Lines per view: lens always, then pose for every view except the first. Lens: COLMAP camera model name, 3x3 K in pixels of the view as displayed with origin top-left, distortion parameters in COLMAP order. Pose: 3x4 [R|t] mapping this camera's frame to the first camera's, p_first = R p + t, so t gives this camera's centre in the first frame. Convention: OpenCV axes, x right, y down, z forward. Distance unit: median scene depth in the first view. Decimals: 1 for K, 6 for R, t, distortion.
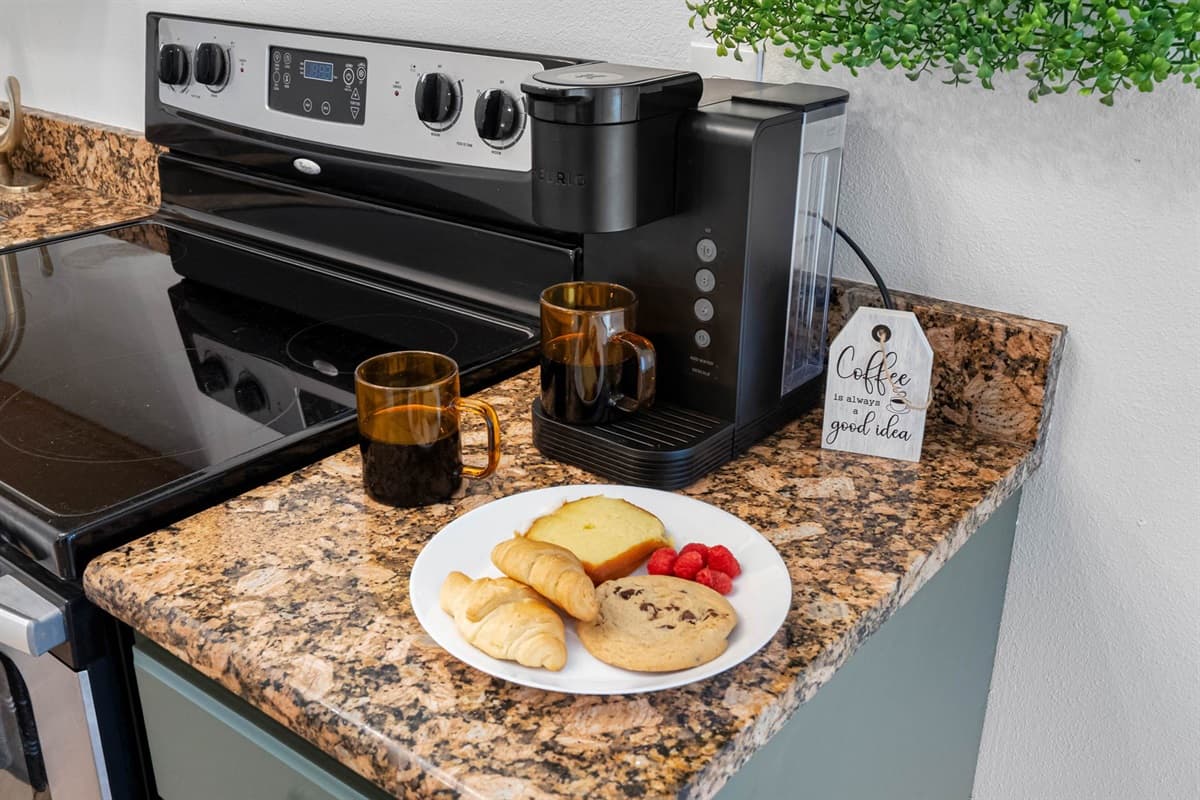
lens RADIAL K [[1155.7, 0, 600.0], [0, 1155.7, 400.0], [0, 0, 1]] dist [0.006892, 0.011534]
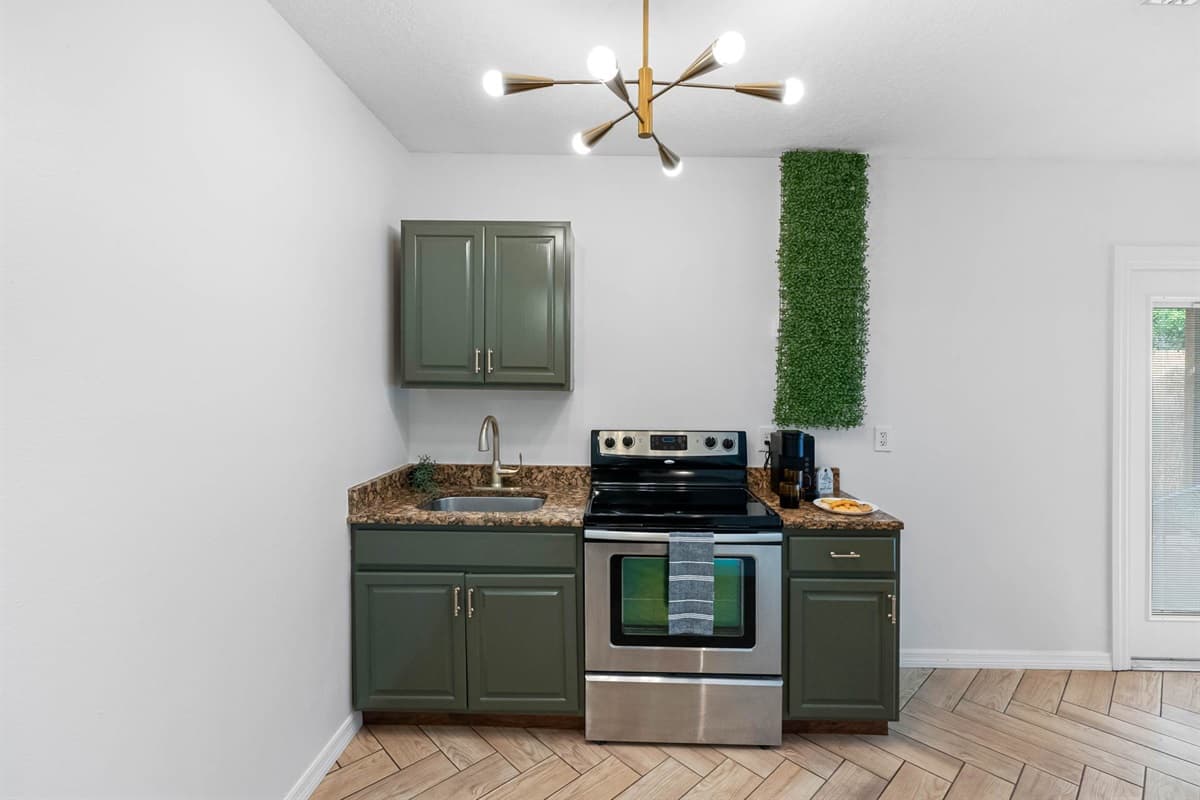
lens RADIAL K [[568.9, 0, 597.9], [0, 568.9, 384.6], [0, 0, 1]] dist [-0.003941, 0.000263]
pose [[0.811580, -0.015573, 0.584033, -2.277409], [0.234564, 0.924225, -0.301309, 0.131706], [-0.535086, 0.381530, 0.753736, -0.693874]]
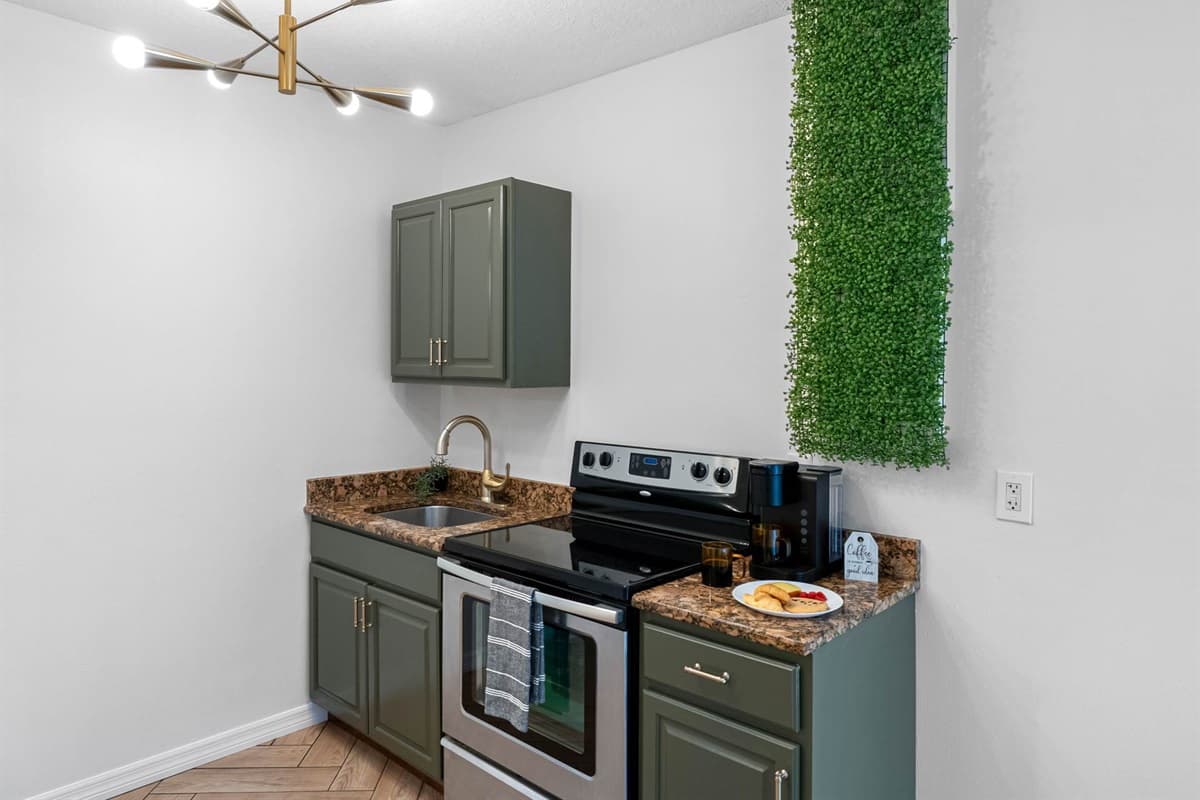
lens RADIAL K [[758.3, 0, 562.4], [0, 758.3, 363.6], [0, 0, 1]] dist [-0.002389, -0.001848]
pose [[0.992987, -0.005414, -0.118104, -0.324456], [-0.042472, 0.915931, -0.399082, 0.362752], [0.110335, 0.401299, 0.909277, -1.191929]]
